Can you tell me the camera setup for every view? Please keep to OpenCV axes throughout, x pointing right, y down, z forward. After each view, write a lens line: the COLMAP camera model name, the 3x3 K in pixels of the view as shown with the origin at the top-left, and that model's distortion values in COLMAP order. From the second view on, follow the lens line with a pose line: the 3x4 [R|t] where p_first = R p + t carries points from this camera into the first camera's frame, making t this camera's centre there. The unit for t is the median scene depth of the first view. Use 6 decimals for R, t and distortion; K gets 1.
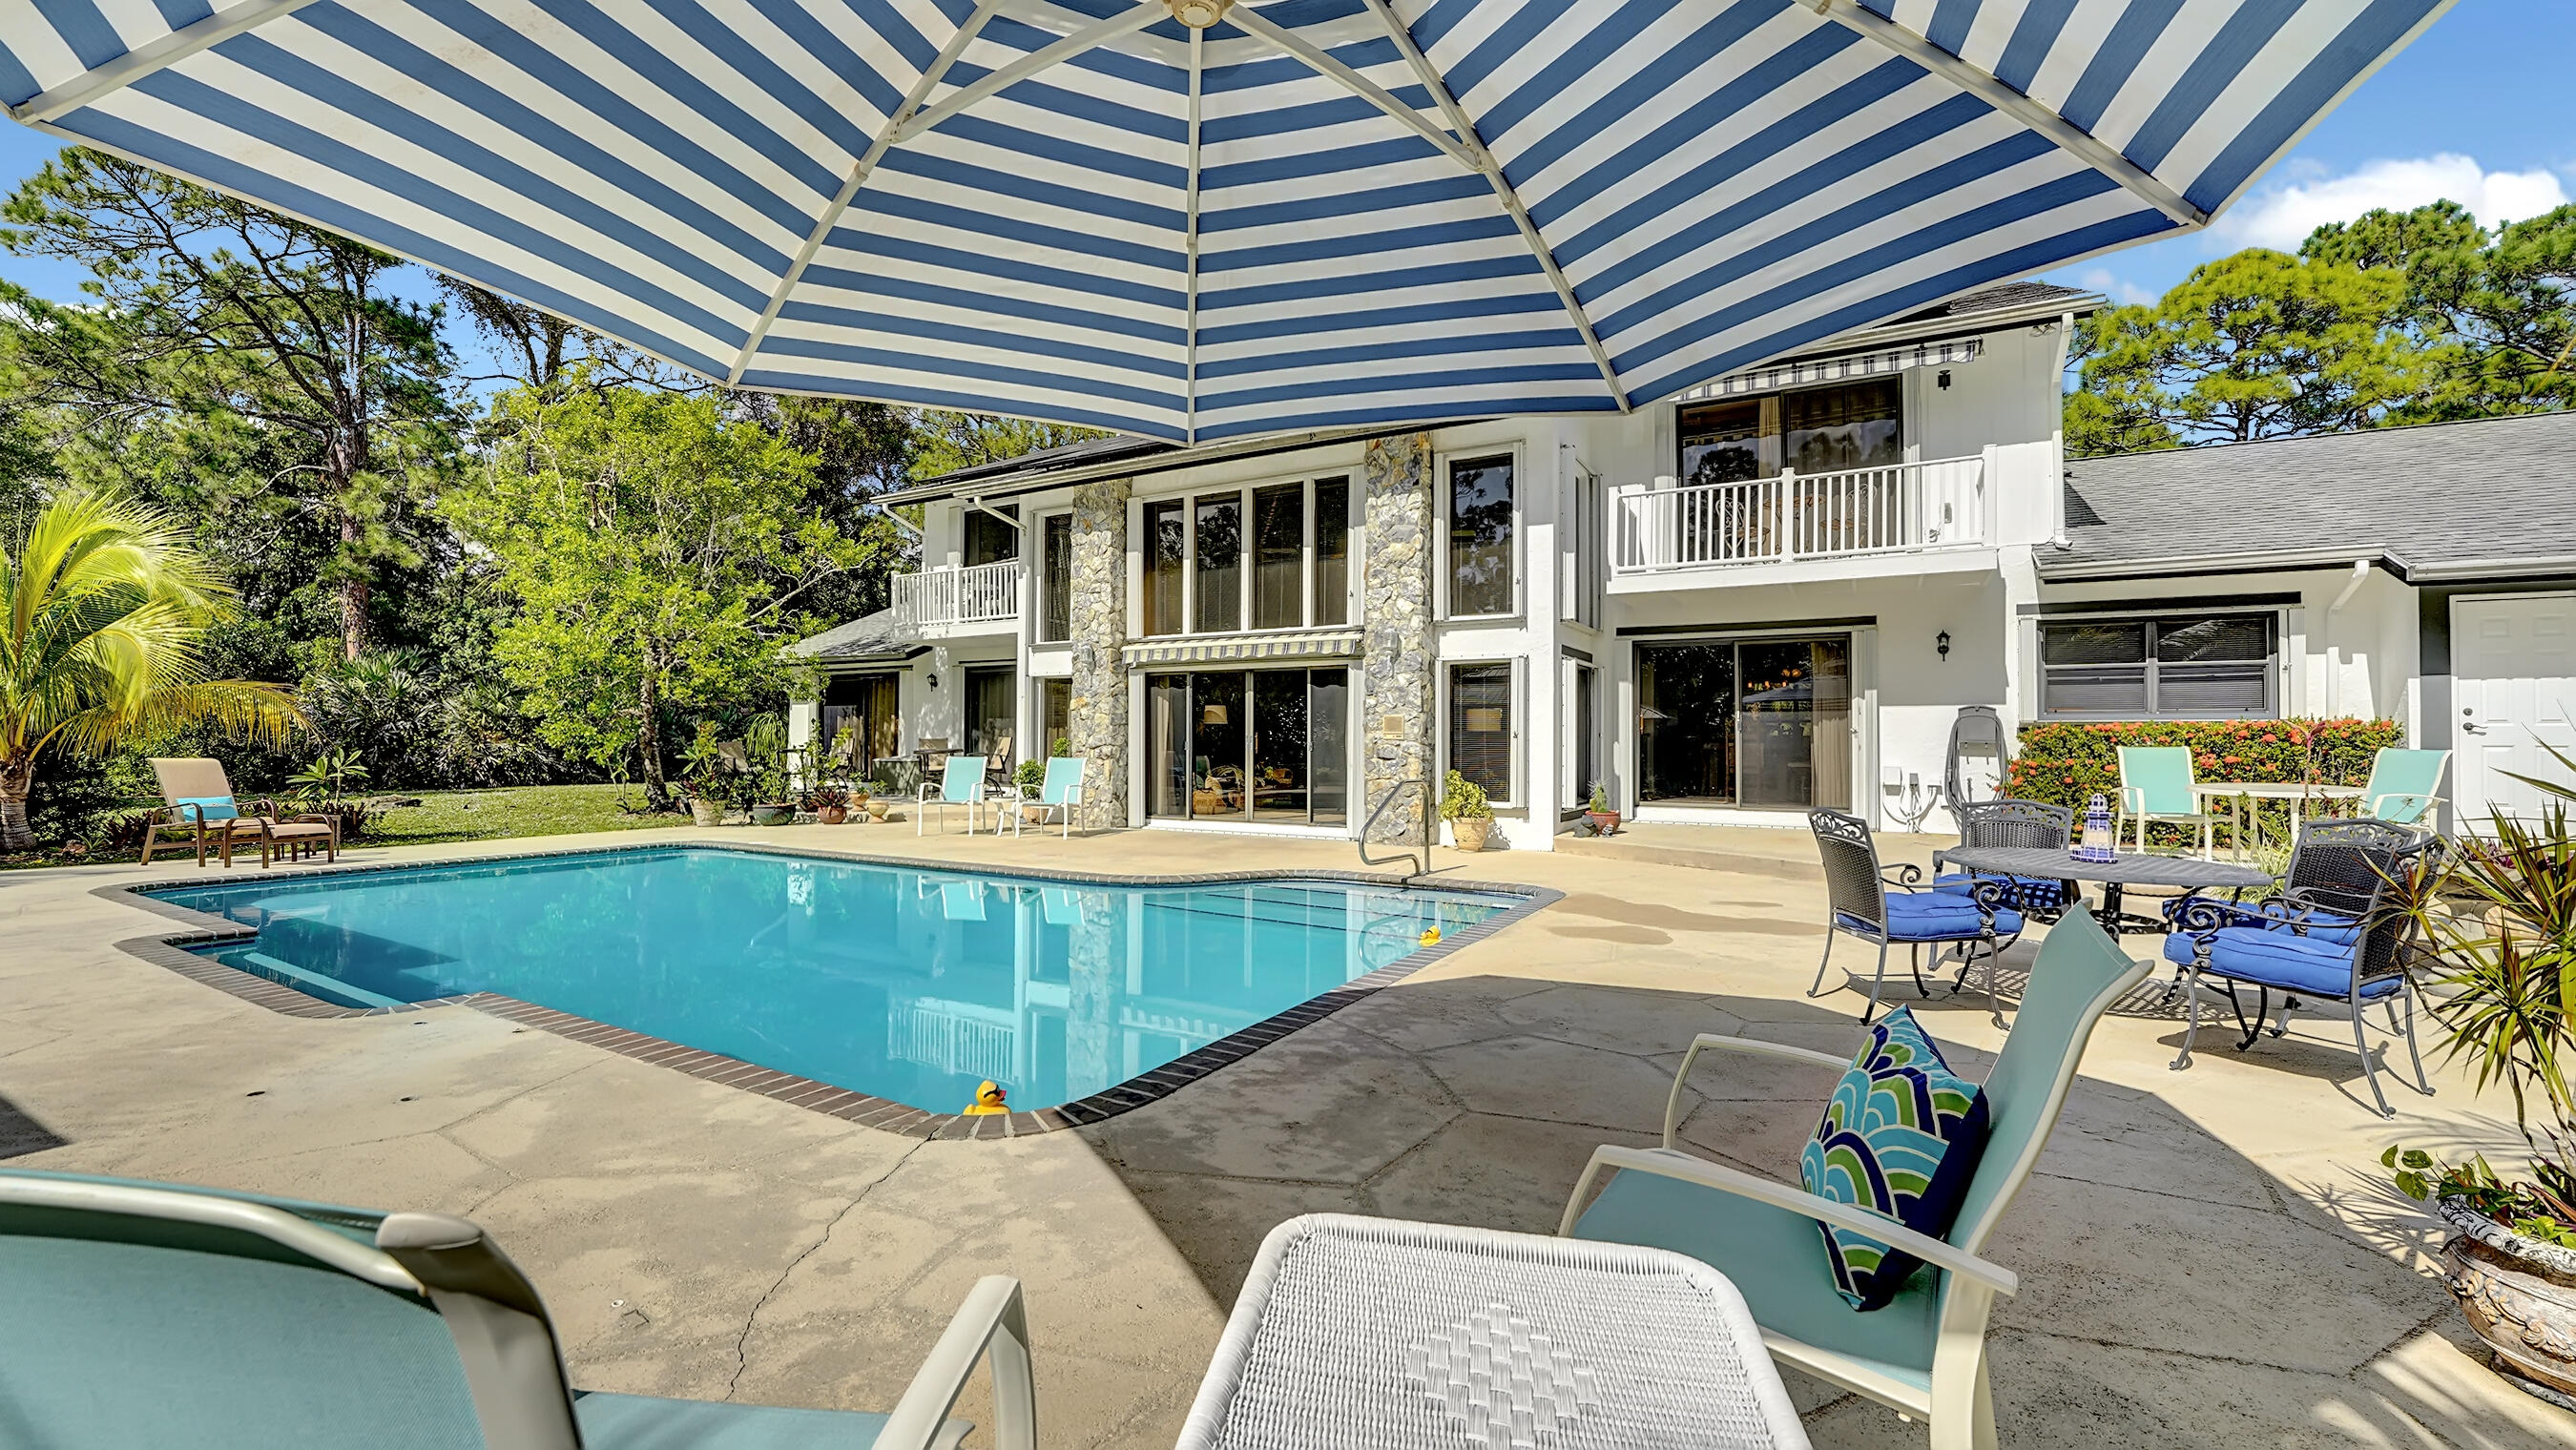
lens RADIAL K [[1062.4, 0, 1288.0], [0, 1062.4, 734.3], [0, 0, 1]] dist [-0.026930, 0.002596]
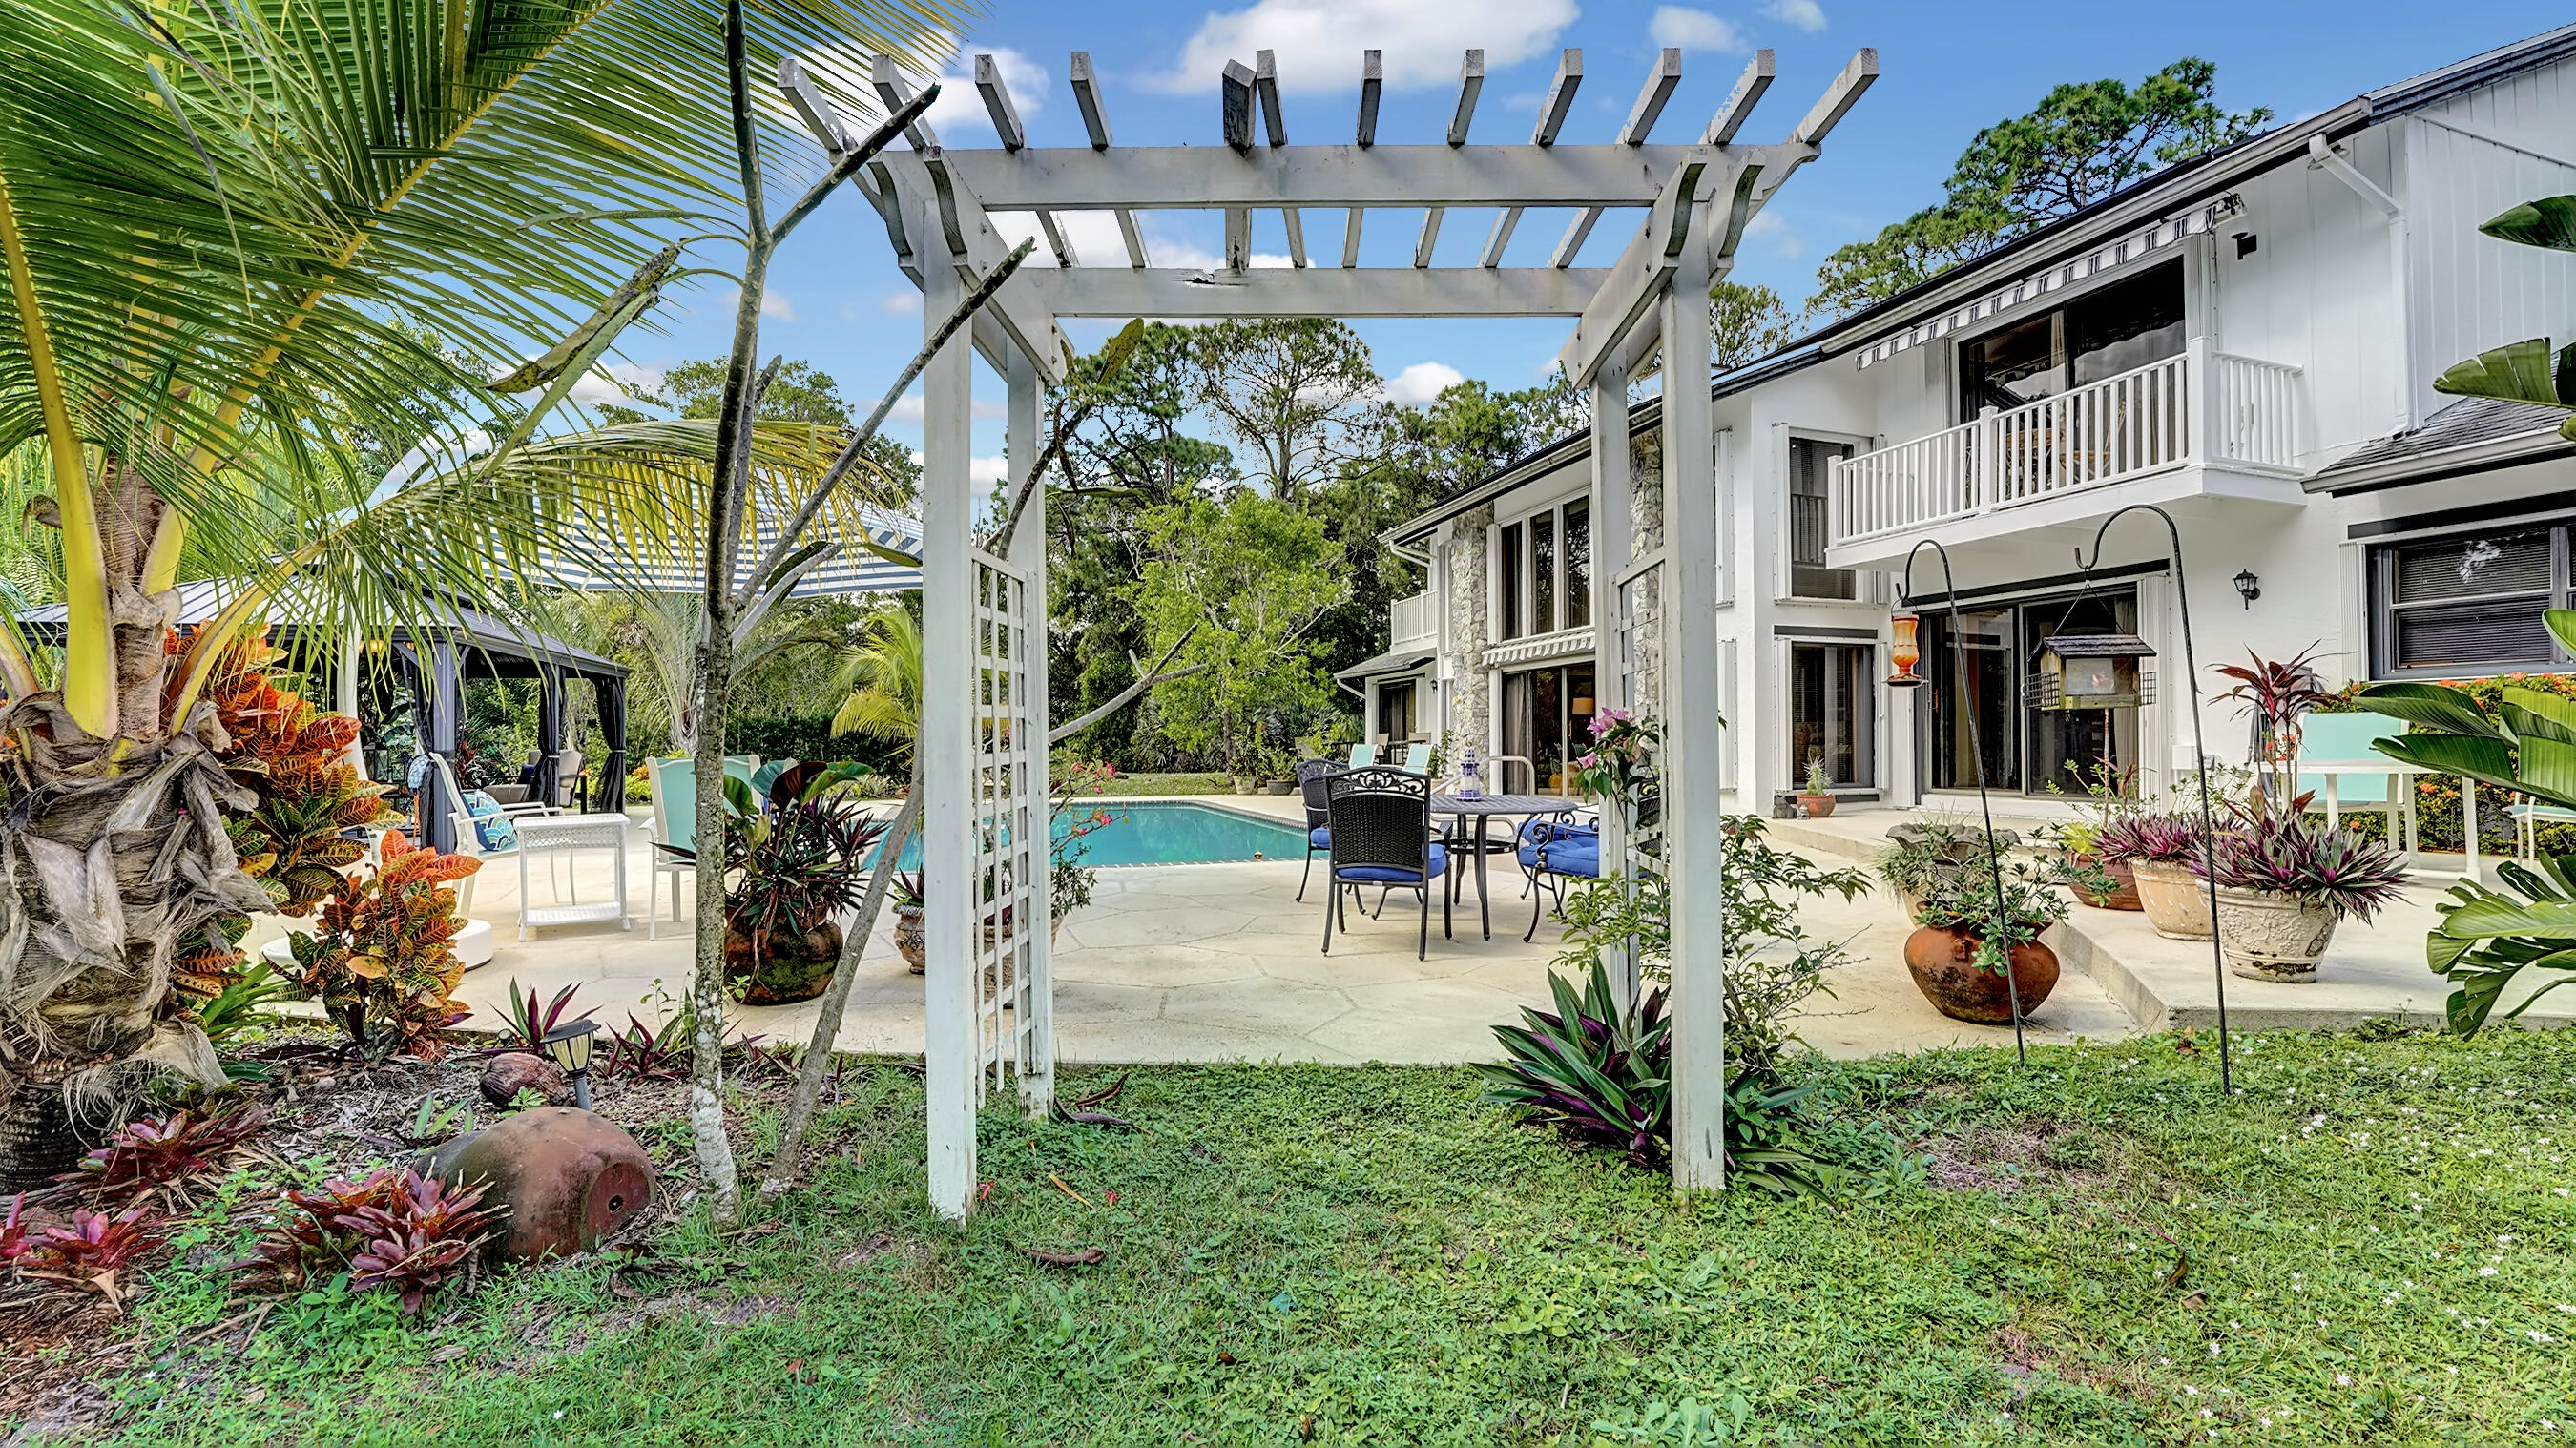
lens RADIAL K [[1062.4, 0, 1285.5], [0, 1062.4, 733.0], [0, 0, 1]] dist [-0.026930, 0.002596]
pose [[0.740231, -0.013804, -0.672211, 0.490715], [0.012832, 0.999897, -0.006403, 0.014293], [0.672230, -0.003886, 0.740332, -0.033952]]
